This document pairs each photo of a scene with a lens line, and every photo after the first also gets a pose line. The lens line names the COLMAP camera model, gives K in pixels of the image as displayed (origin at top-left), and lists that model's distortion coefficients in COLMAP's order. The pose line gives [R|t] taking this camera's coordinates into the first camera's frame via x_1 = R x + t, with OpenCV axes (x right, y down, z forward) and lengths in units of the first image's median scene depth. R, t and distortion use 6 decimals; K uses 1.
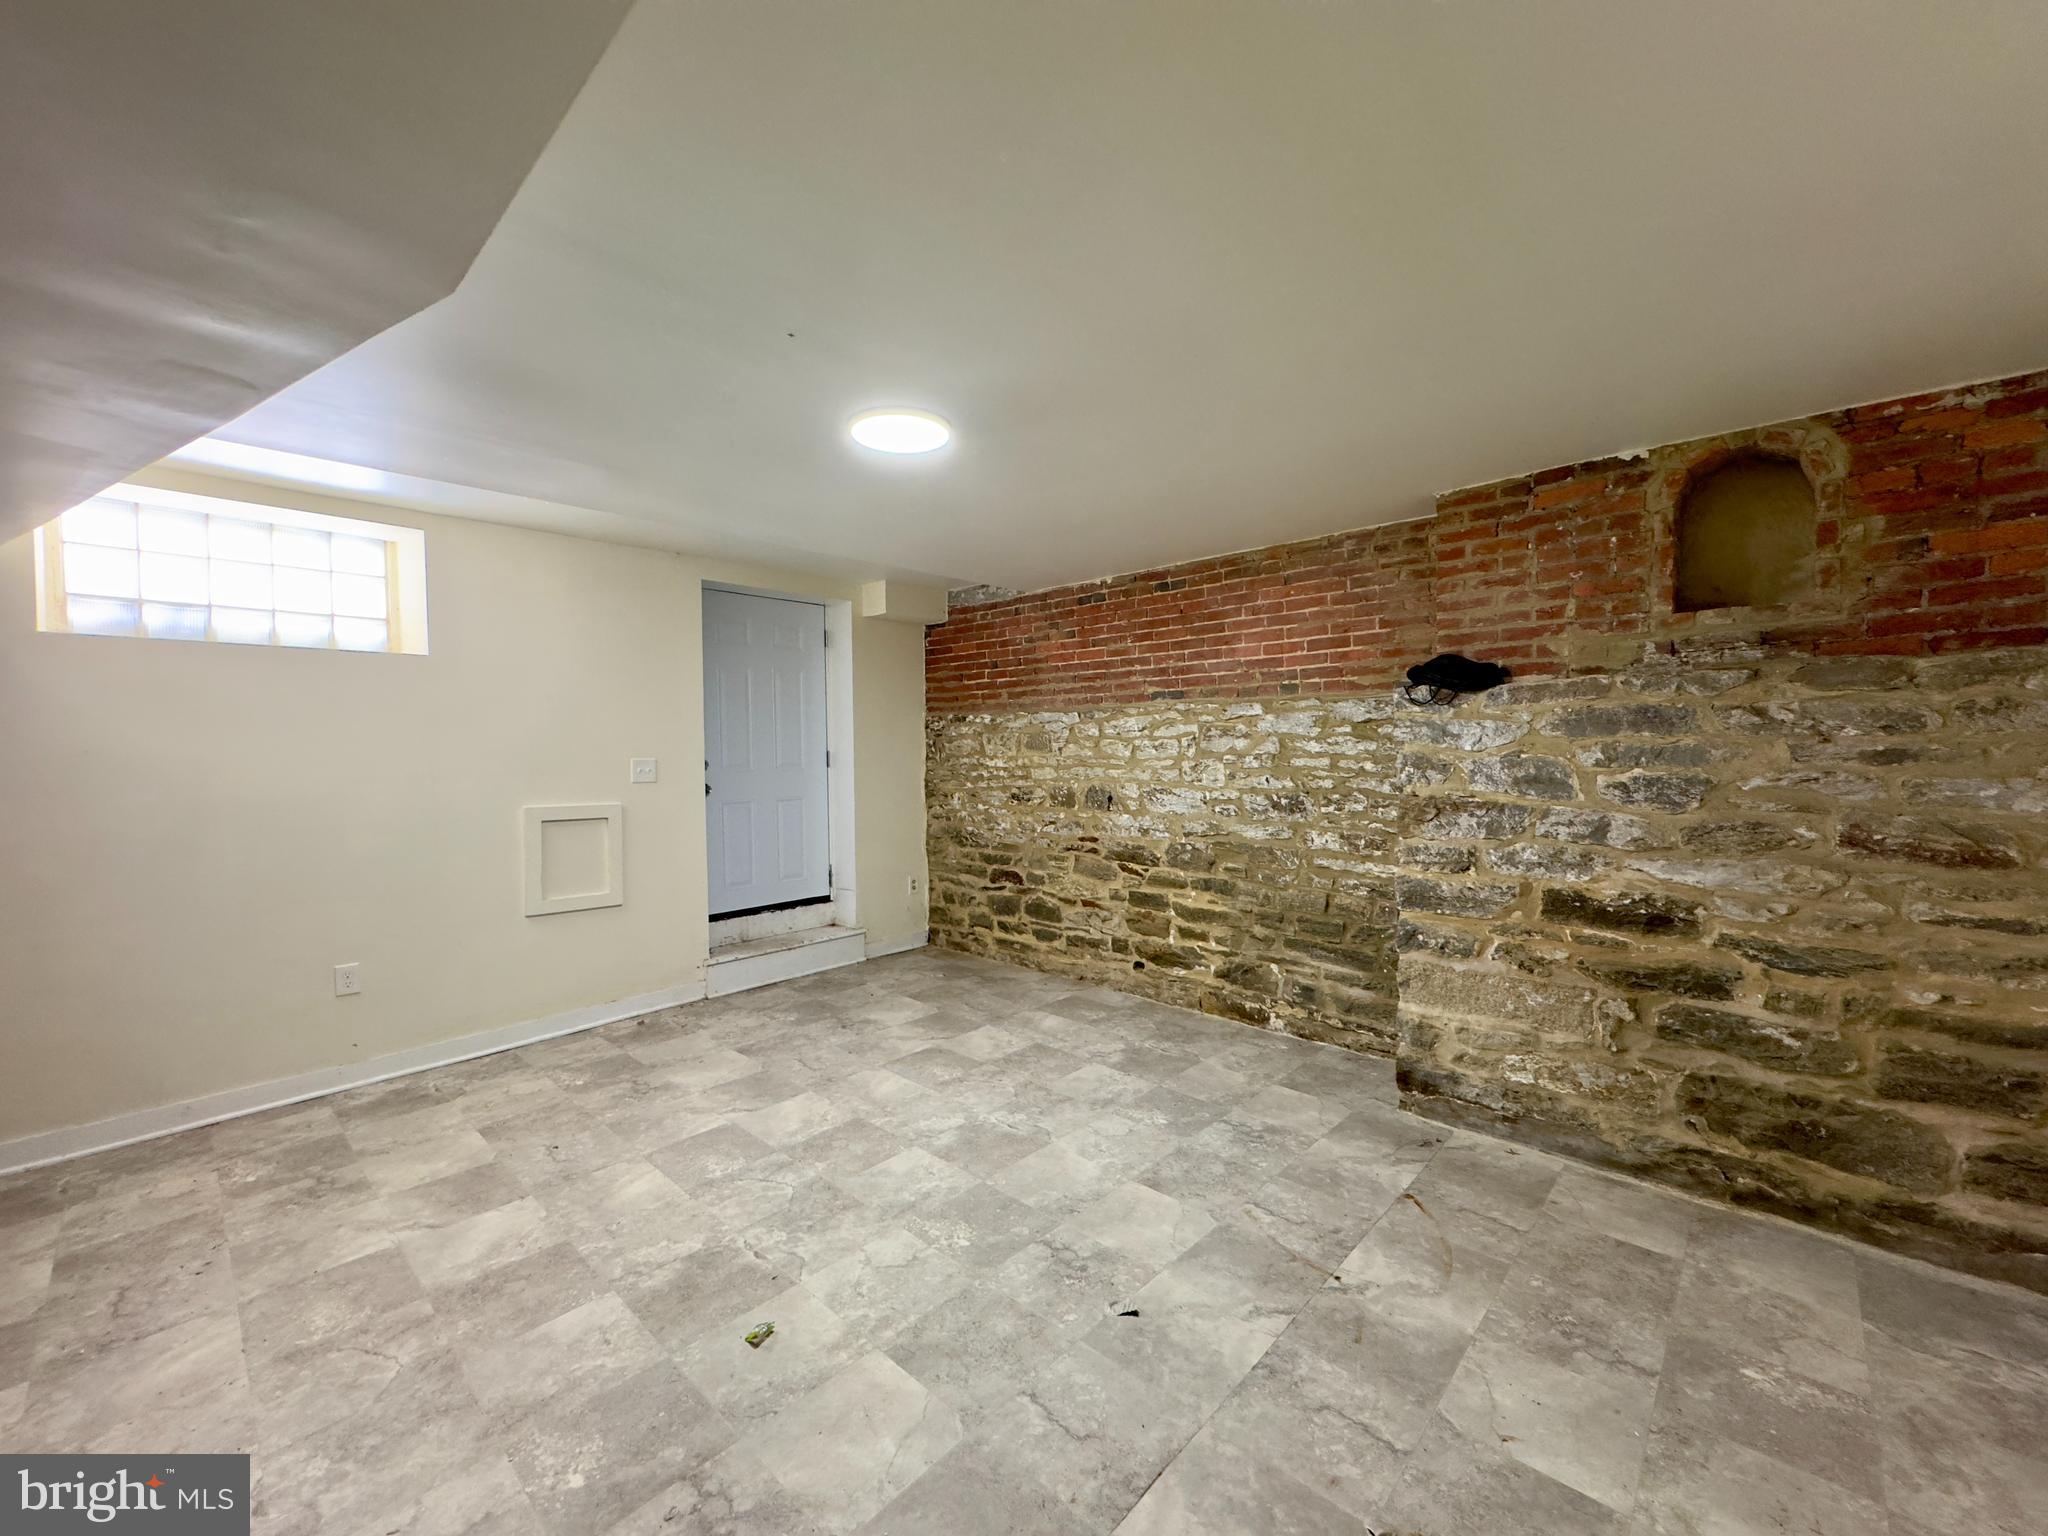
lens RADIAL K [[811.1, 0, 1024.0], [0, 811.1, 768.0], [0, 0, 1]] dist [-0.002515, 0.000011]
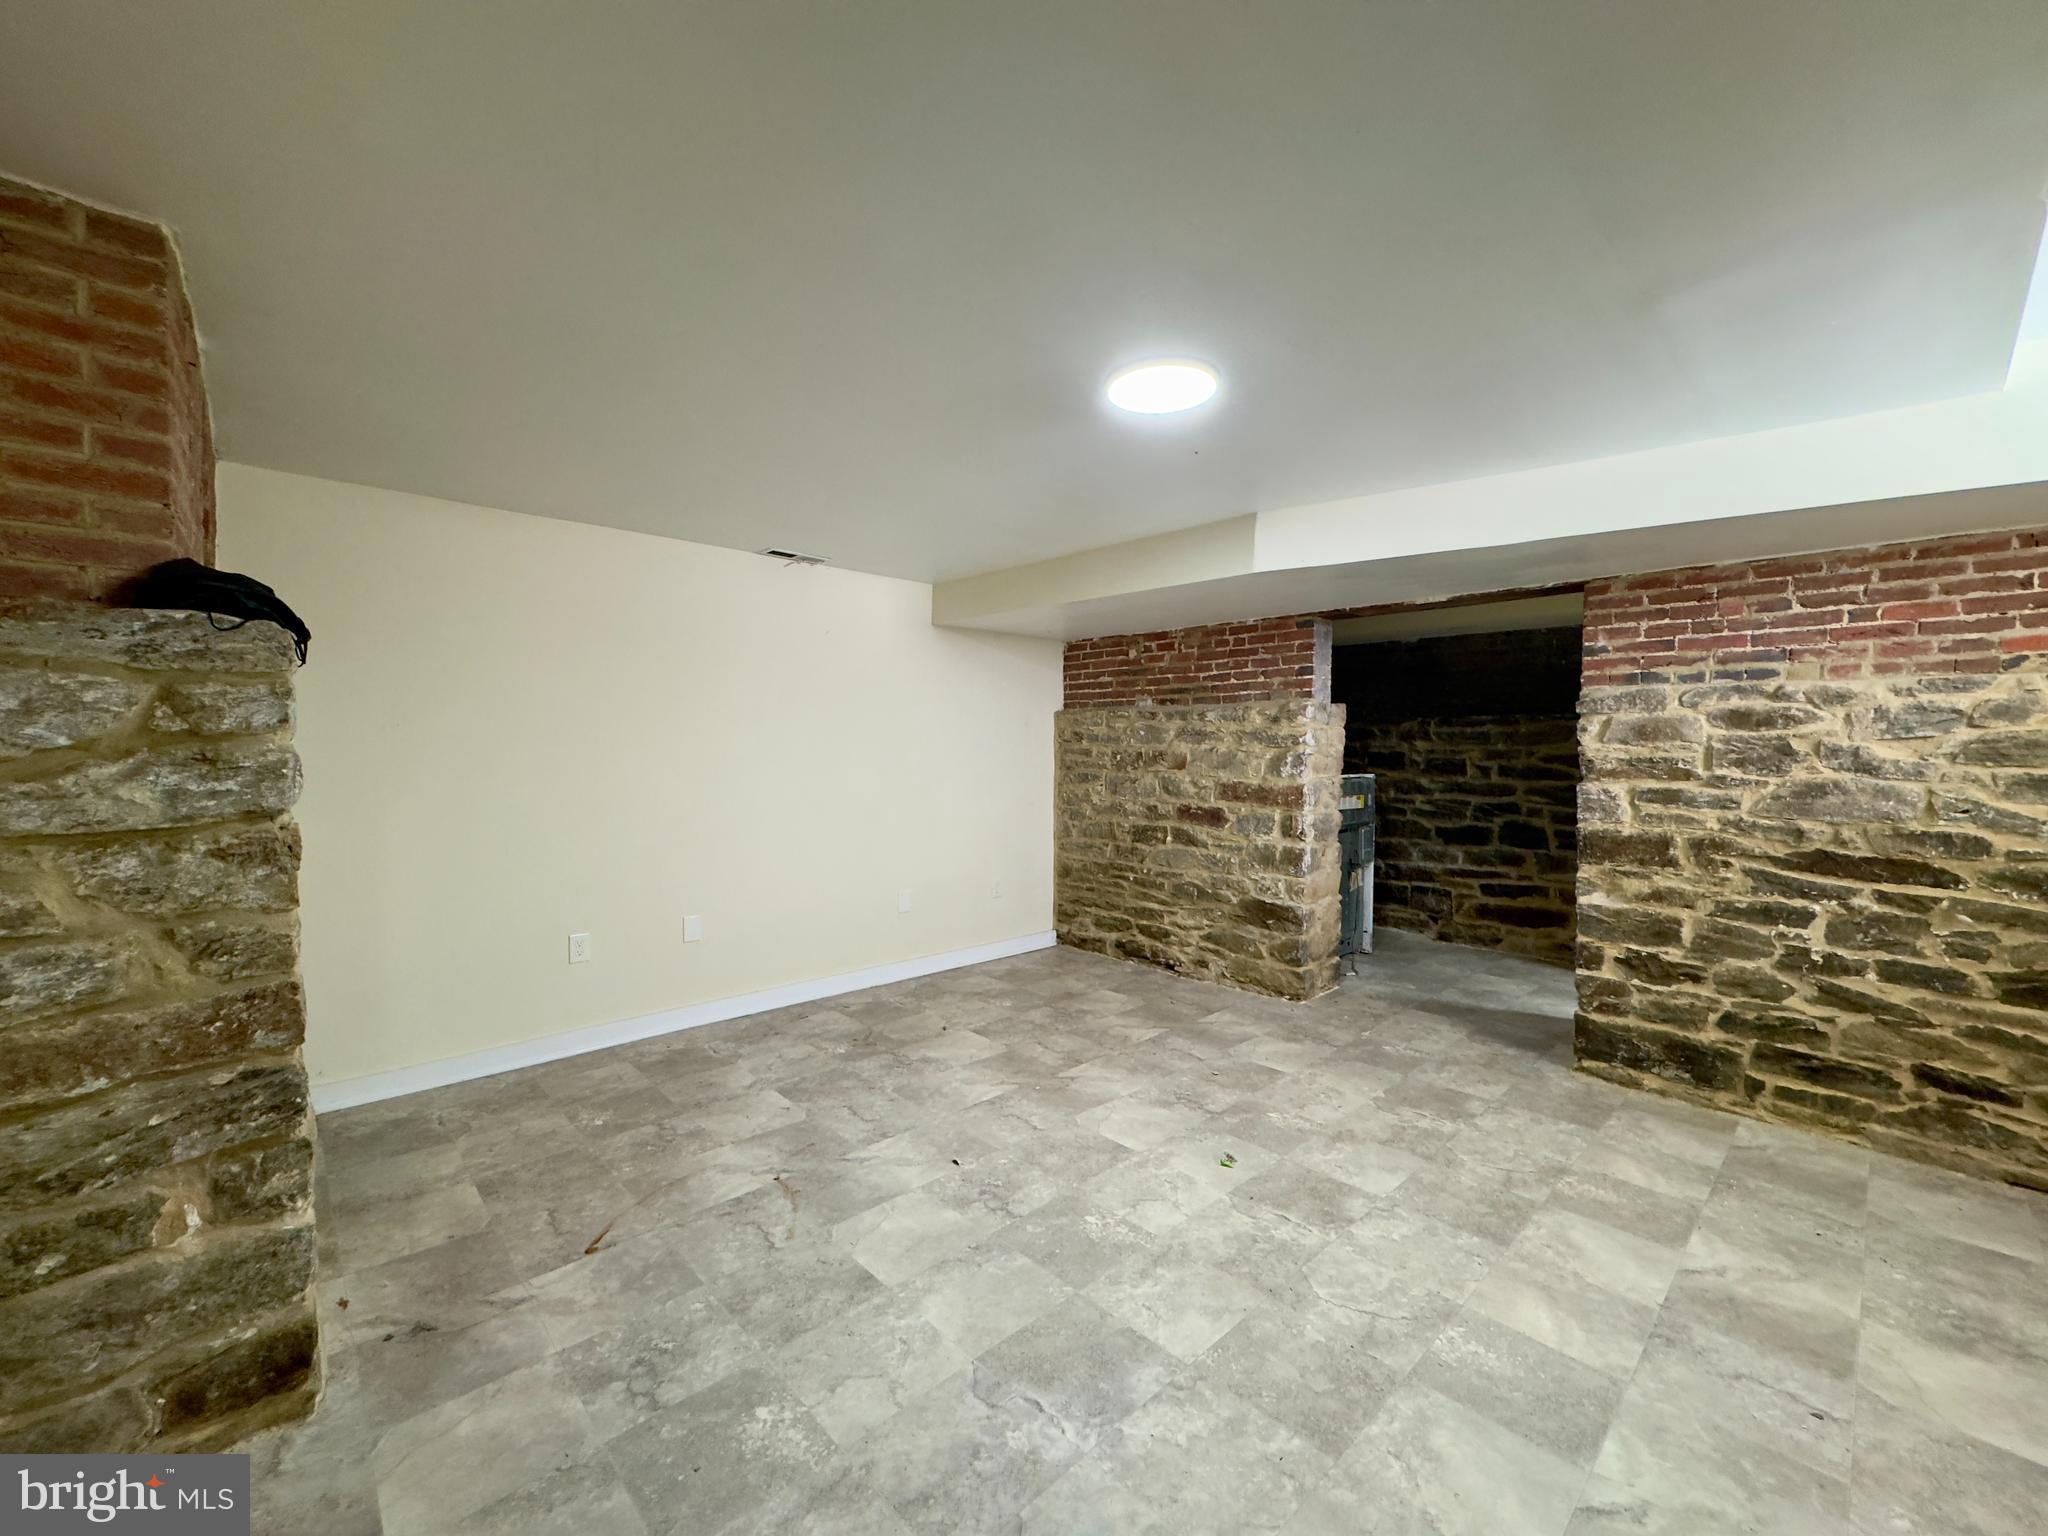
lens RADIAL K [[820.0, 0, 1024.0], [0, 820.0, 768.0], [0, 0, 1]] dist [0.002493, 0.000236]
pose [[-0.997732, 0.001858, 0.067291, -0.061500], [0.005355, 0.998642, 0.051817, -0.041376], [-0.067104, 0.052060, -0.996387, 2.044899]]
